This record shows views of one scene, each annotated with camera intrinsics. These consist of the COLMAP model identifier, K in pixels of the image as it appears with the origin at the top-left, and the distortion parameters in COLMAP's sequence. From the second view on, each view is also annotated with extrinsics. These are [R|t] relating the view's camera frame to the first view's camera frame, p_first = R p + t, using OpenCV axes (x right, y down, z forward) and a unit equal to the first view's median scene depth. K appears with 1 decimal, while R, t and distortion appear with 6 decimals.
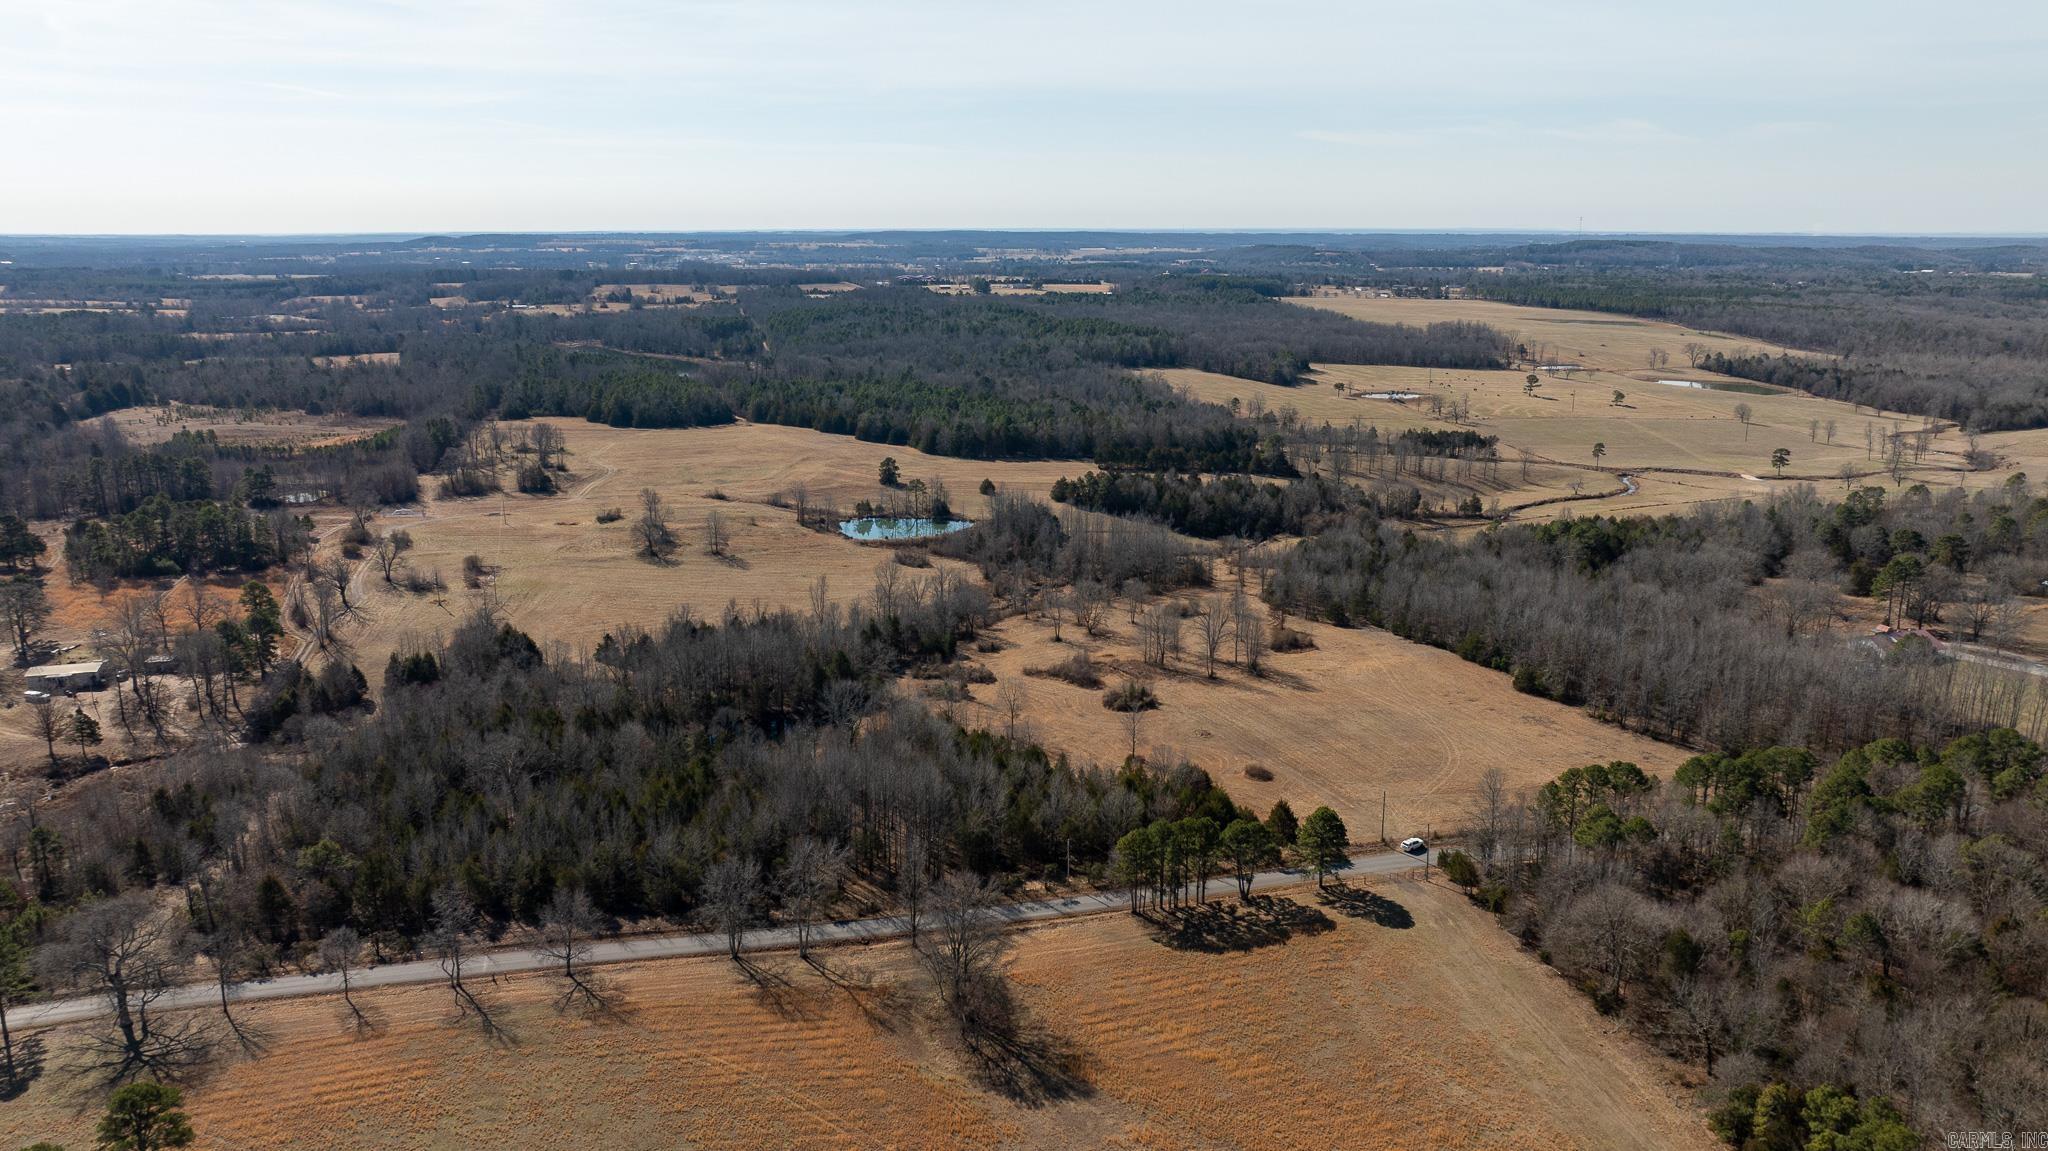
lens RADIAL K [[1455.2, 0, 1018.0], [0, 1455.2, 577.1], [0, 0, 1]] dist [-0.034442, 0.027758]
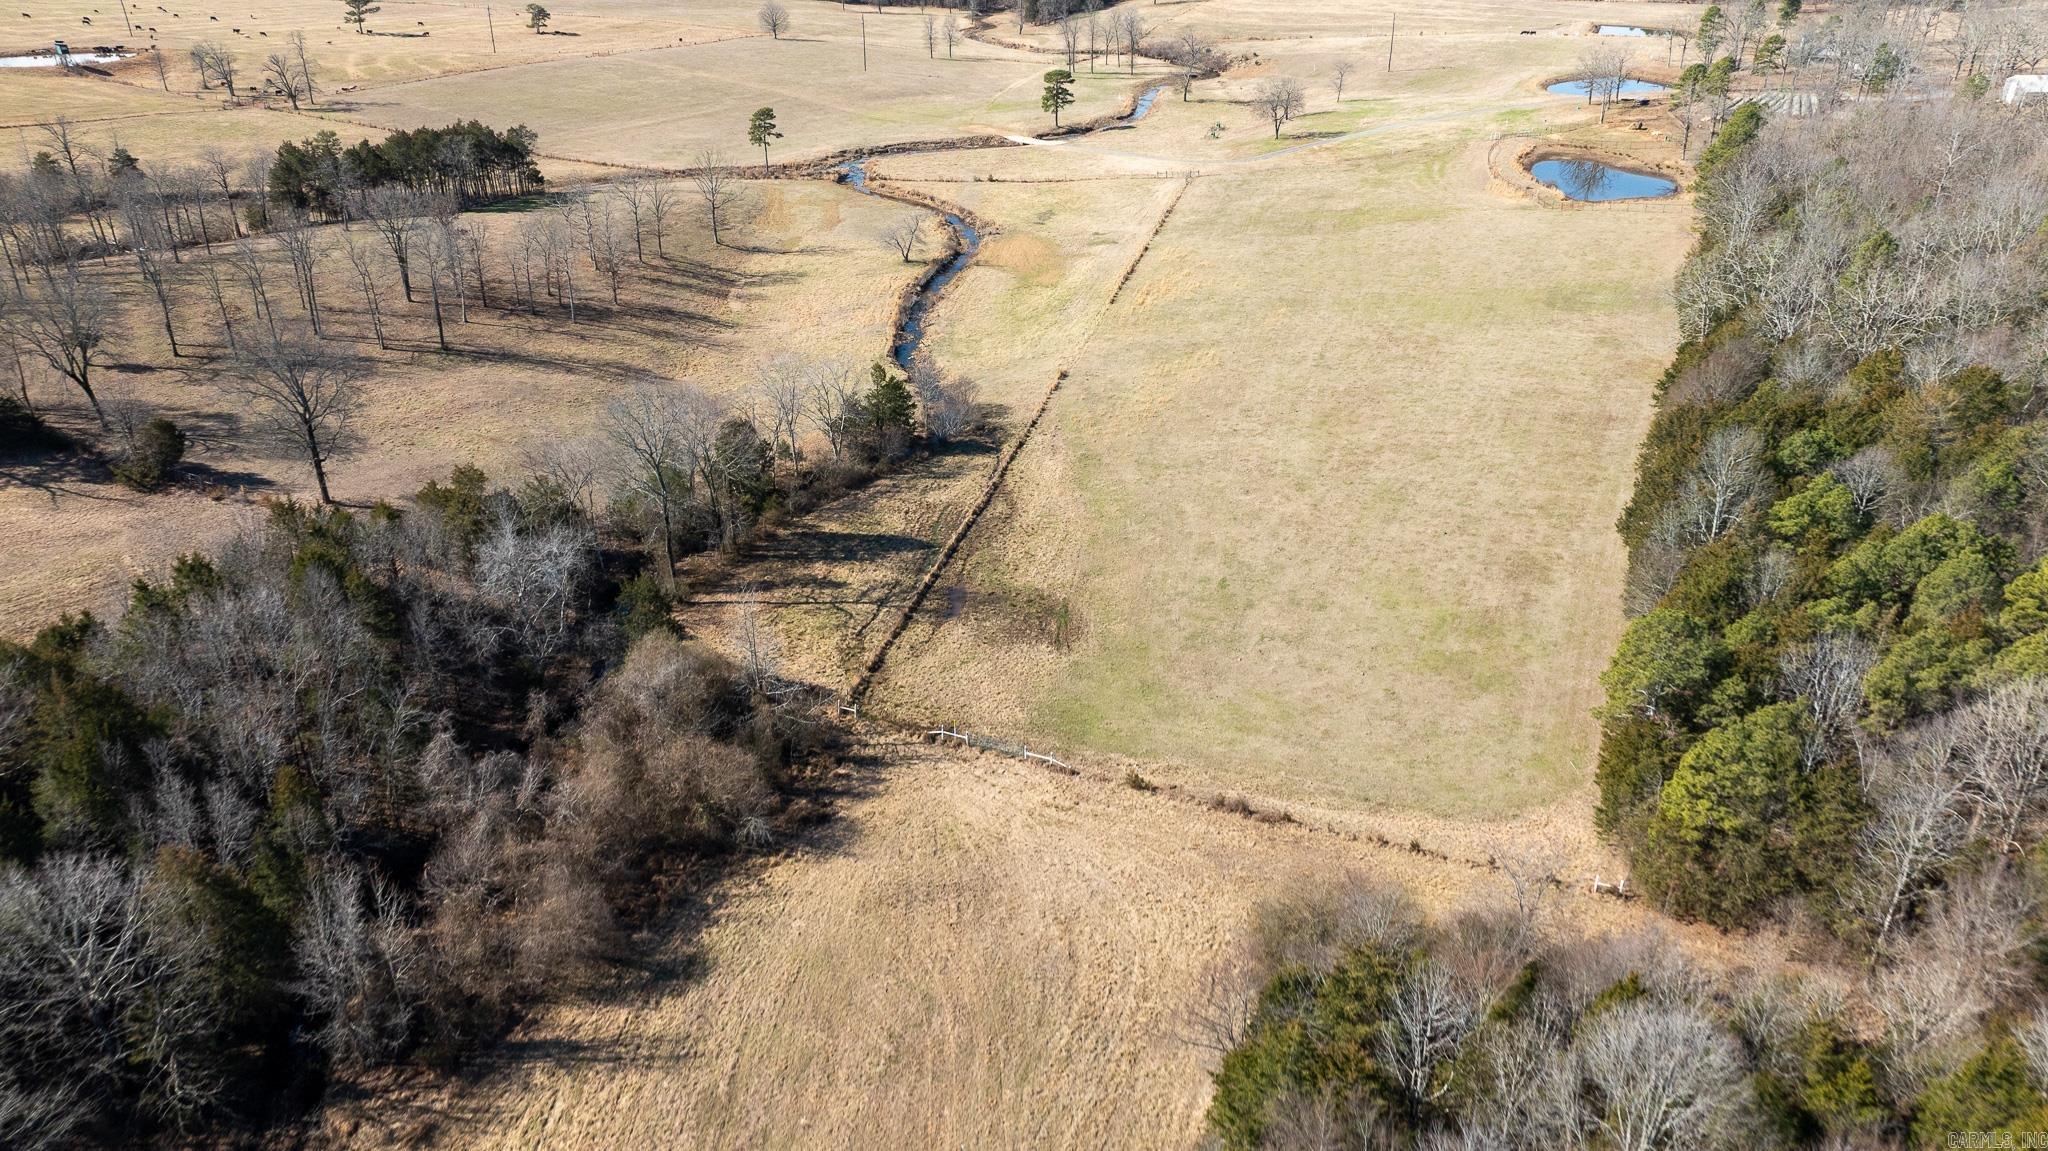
lens RADIAL K [[1455.2, 0, 1018.0], [0, 1455.2, 577.1], [0, 0, 1]] dist [-0.034442, 0.027758]
pose [[0.619264, -0.354933, 0.700382, 0.097985], [0.188587, 0.933122, 0.306135, -0.071370], [-0.762199, -0.057496, 0.644785, 0.593237]]
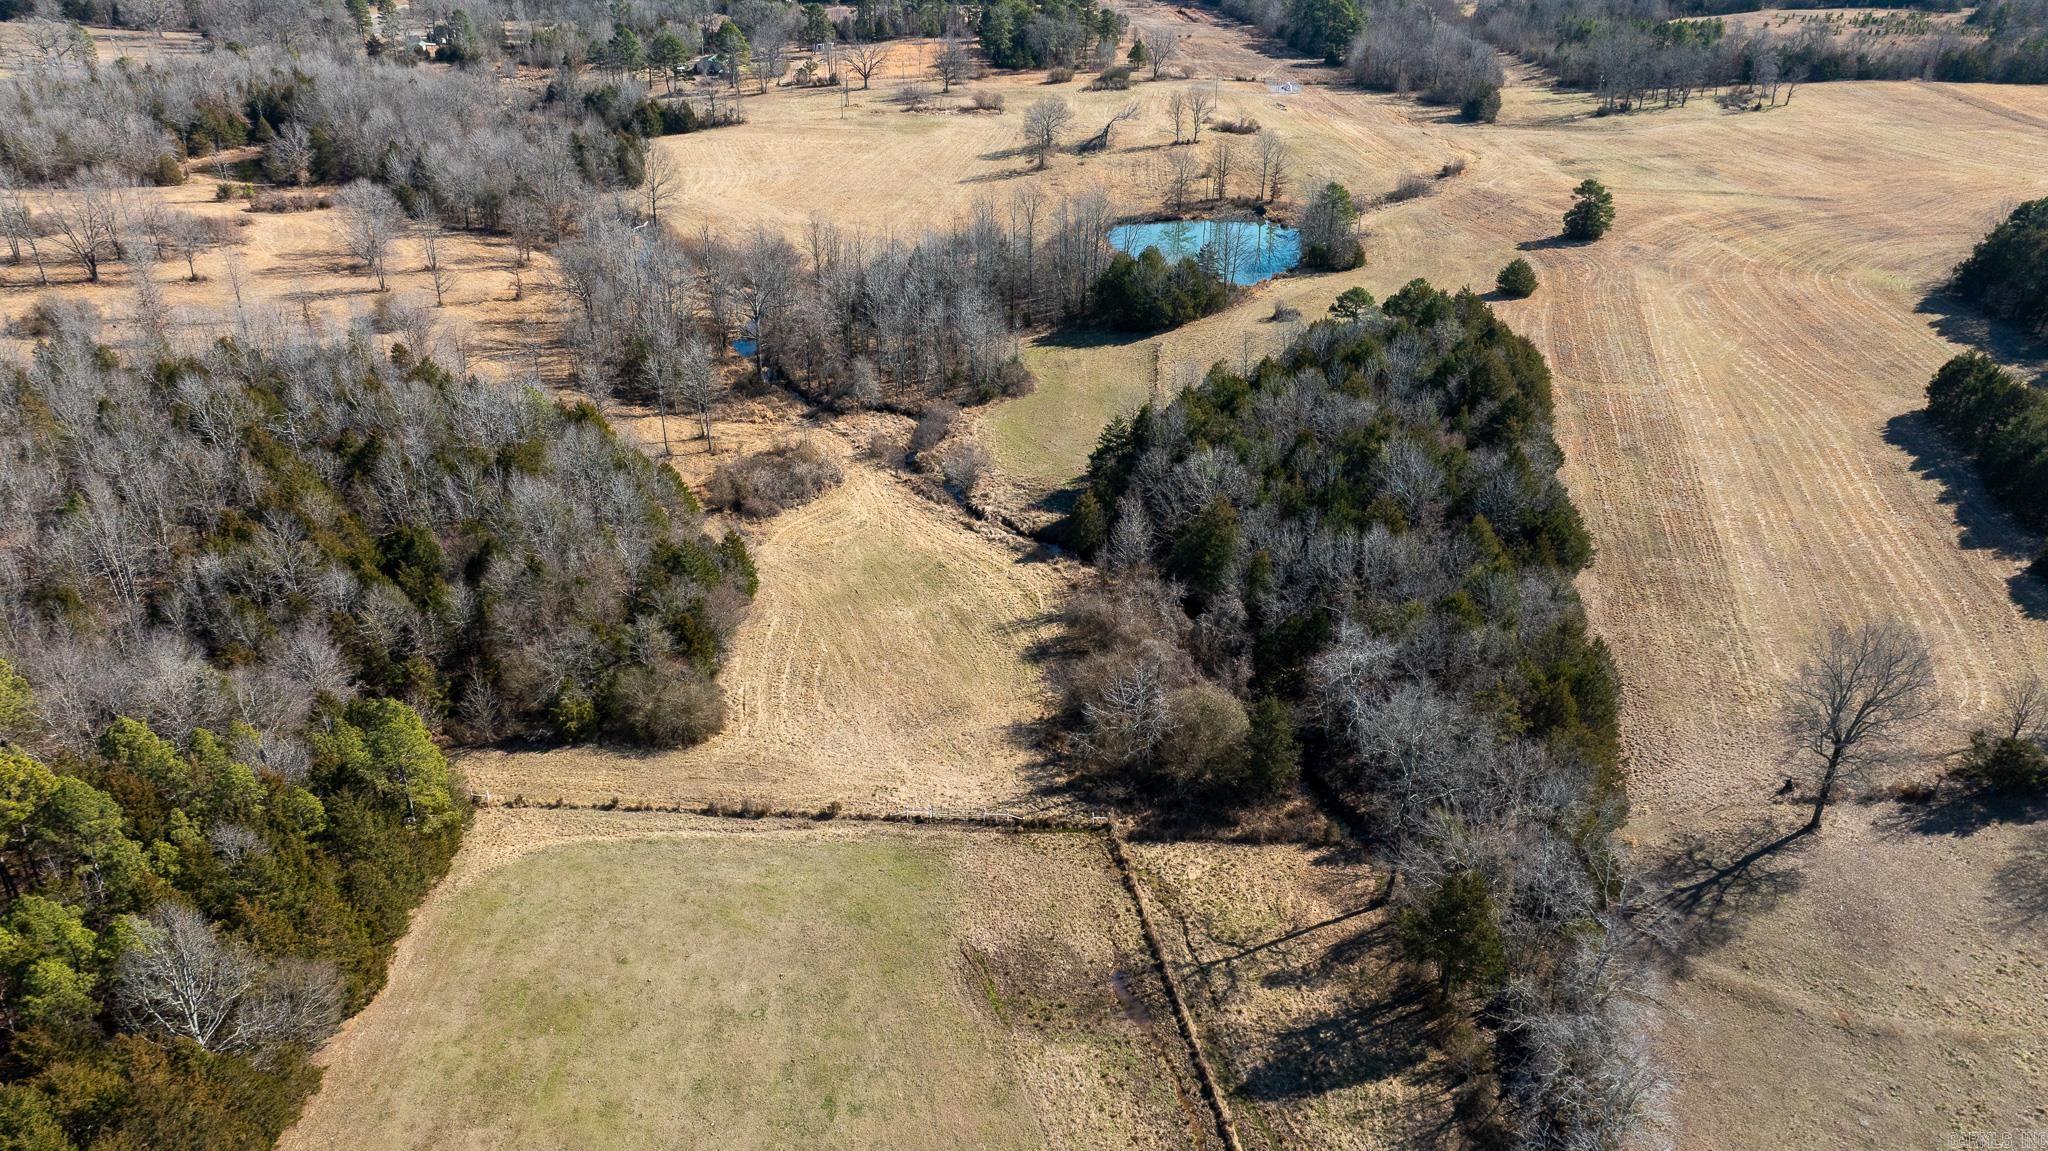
lens RADIAL K [[1455.2, 0, 1018.0], [0, 1455.2, 577.1], [0, 0, 1]] dist [-0.034442, 0.027758]
pose [[-0.252060, 0.429434, -0.867209, 0.303494], [-0.234589, 0.842299, 0.485283, -0.116308], [0.938847, 0.325758, -0.111569, 0.691971]]
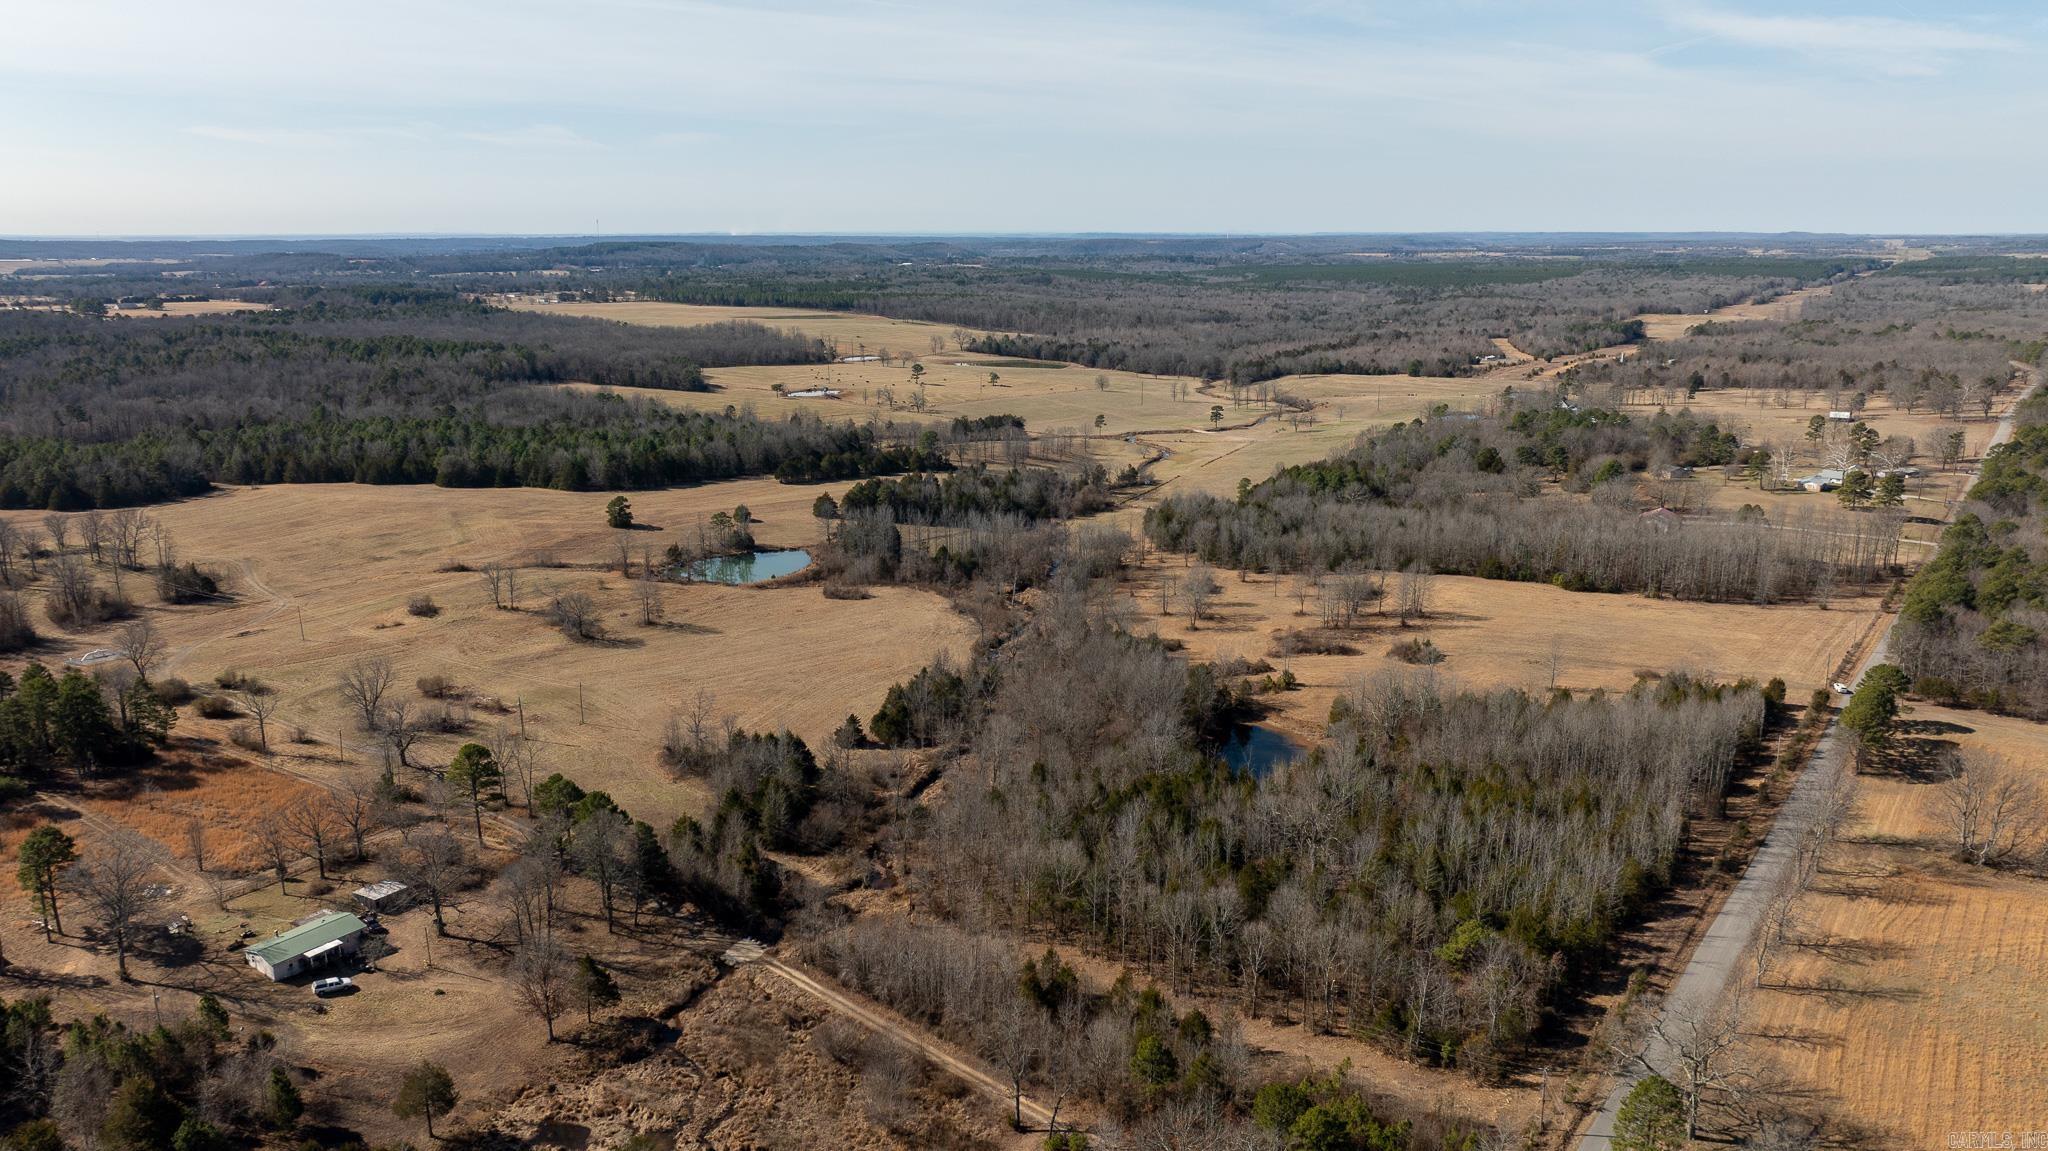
lens RADIAL K [[1455.2, 0, 1018.0], [0, 1455.2, 577.1], [0, 0, 1]] dist [-0.034442, 0.027758]
pose [[0.763975, -0.154564, 0.626460, -0.345118], [0.156132, 0.986316, 0.052946, -0.032567], [-0.626071, 0.057361, 0.777653, 0.133677]]
